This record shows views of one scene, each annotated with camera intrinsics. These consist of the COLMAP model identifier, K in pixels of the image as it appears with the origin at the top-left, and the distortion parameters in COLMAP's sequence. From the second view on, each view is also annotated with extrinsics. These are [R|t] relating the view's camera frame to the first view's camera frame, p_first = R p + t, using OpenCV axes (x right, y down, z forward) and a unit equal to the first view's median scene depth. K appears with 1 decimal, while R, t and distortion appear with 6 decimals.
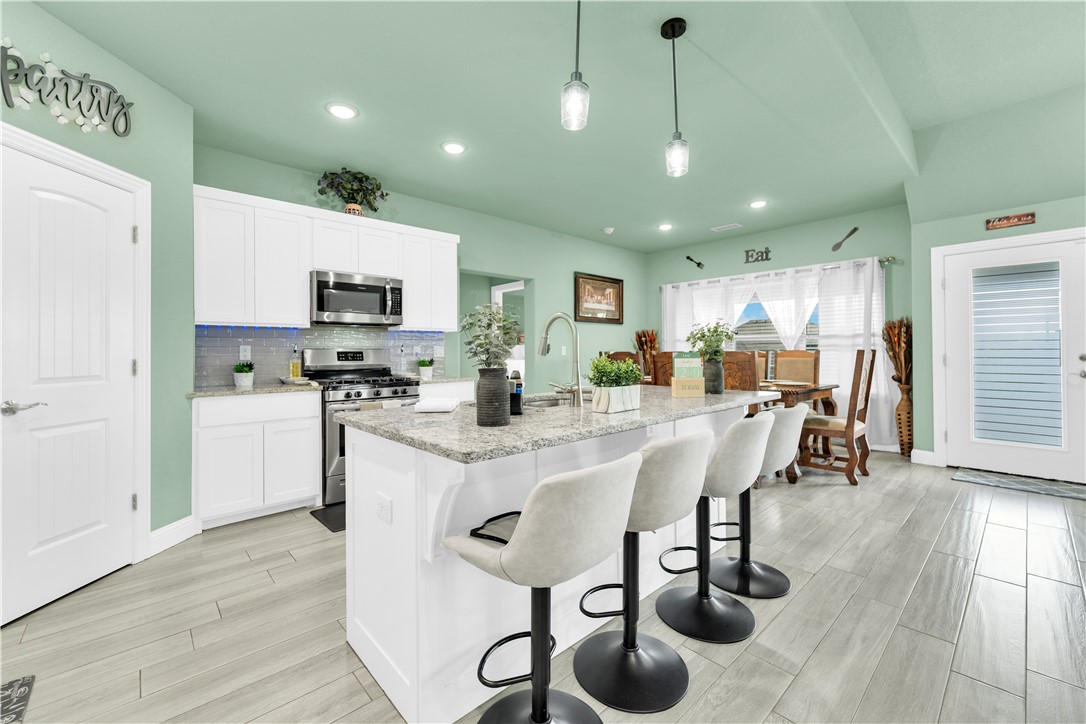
lens RADIAL K [[442.3, 0, 537.9], [0, 442.3, 345.7], [0, 0, 1]] dist [-0.000967, -0.000545]
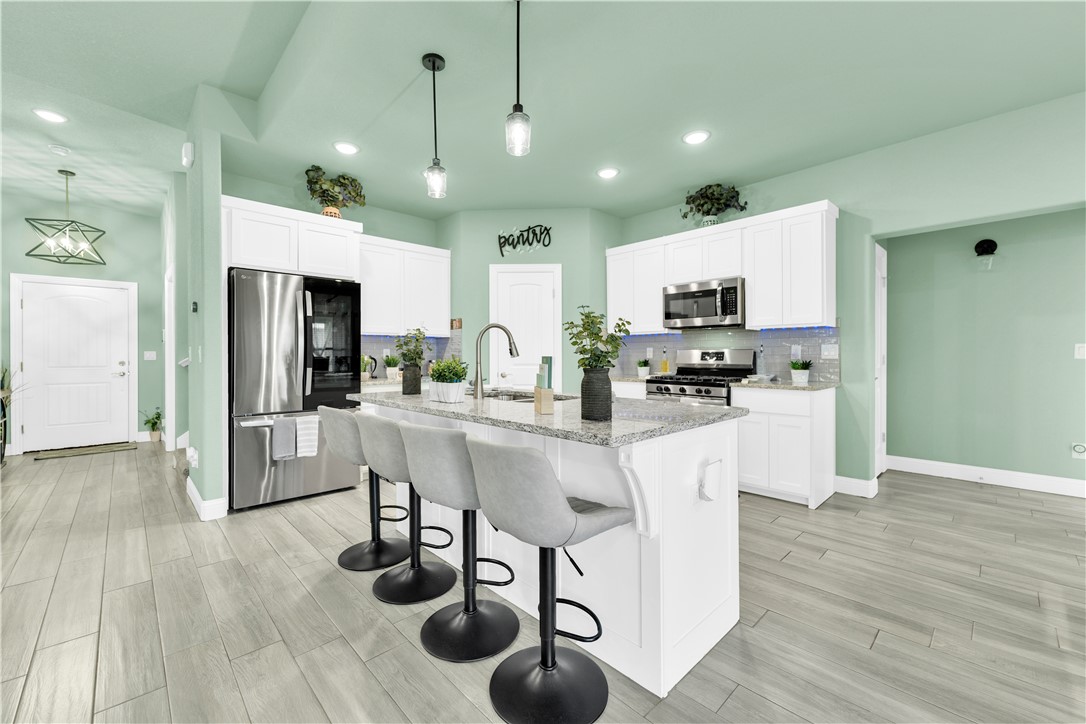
lens RADIAL K [[438.7, 0, 545.9], [0, 438.7, 355.4], [0, 0, 1]] dist [0.001053, -0.000003]
pose [[0.030354, 0.010443, -0.999485, 0.579692], [0.019114, 0.999757, 0.011026, 0.001543], [0.999356, -0.019439, 0.030148, 0.500372]]
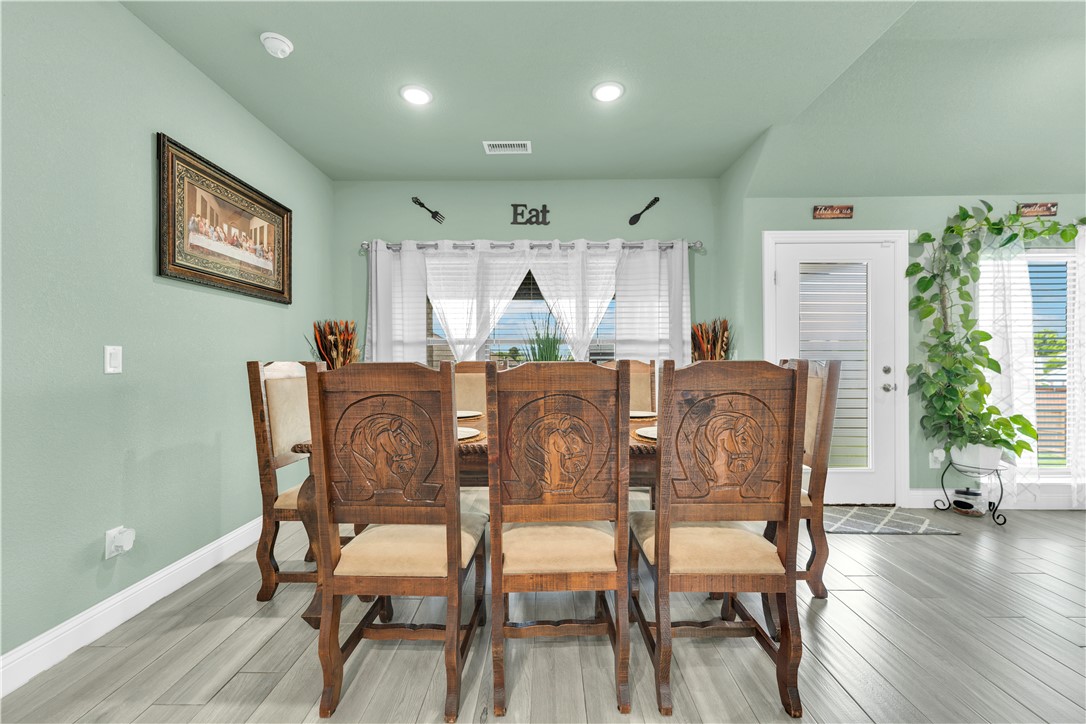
lens RADIAL K [[436.7, 0, 541.6], [0, 436.7, 366.1], [0, 0, 1]] dist [0.001245, -0.000124]
pose [[0.681866, -0.003172, 0.731470, 0.050523], [-0.012407, 0.999797, 0.015902, 0.011007], [-0.731372, -0.019918, 0.681688, 0.744349]]
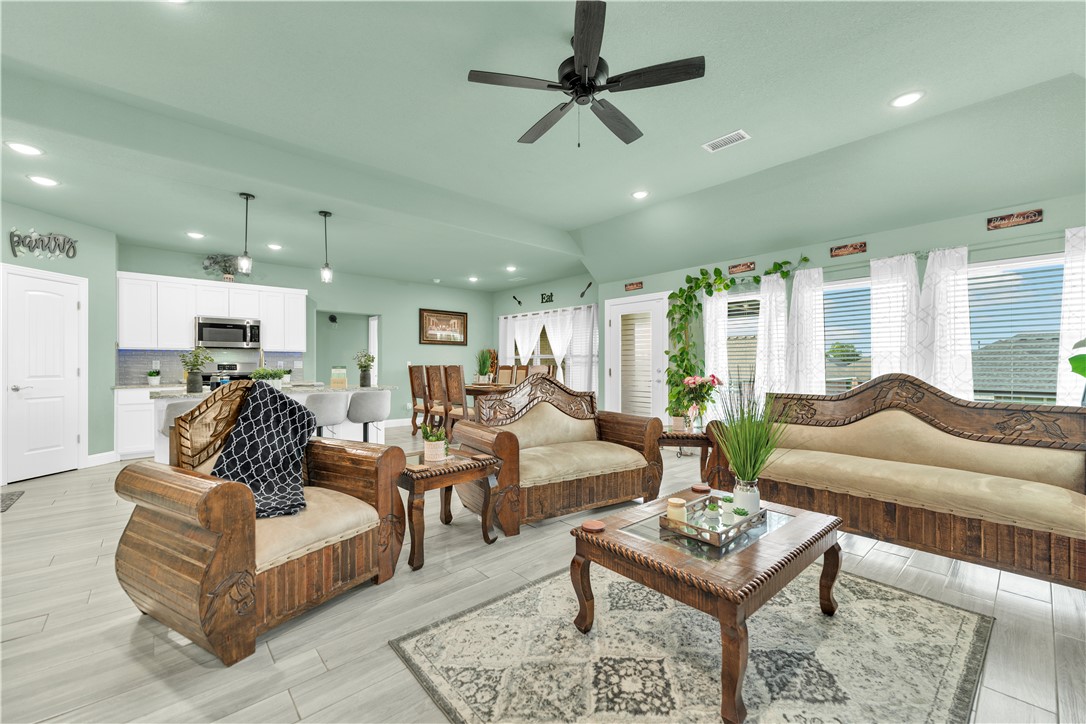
lens RADIAL K [[439.9, 0, 543.0], [0, 439.9, 362.0], [0, 0, 1]] dist [0.000434, 0.000079]
pose [[0.999960, 0.006144, -0.006447, 0.673529], [-0.006105, 0.999963, 0.005983, -0.011534], [0.006484, -0.005943, 0.999961, -0.549171]]
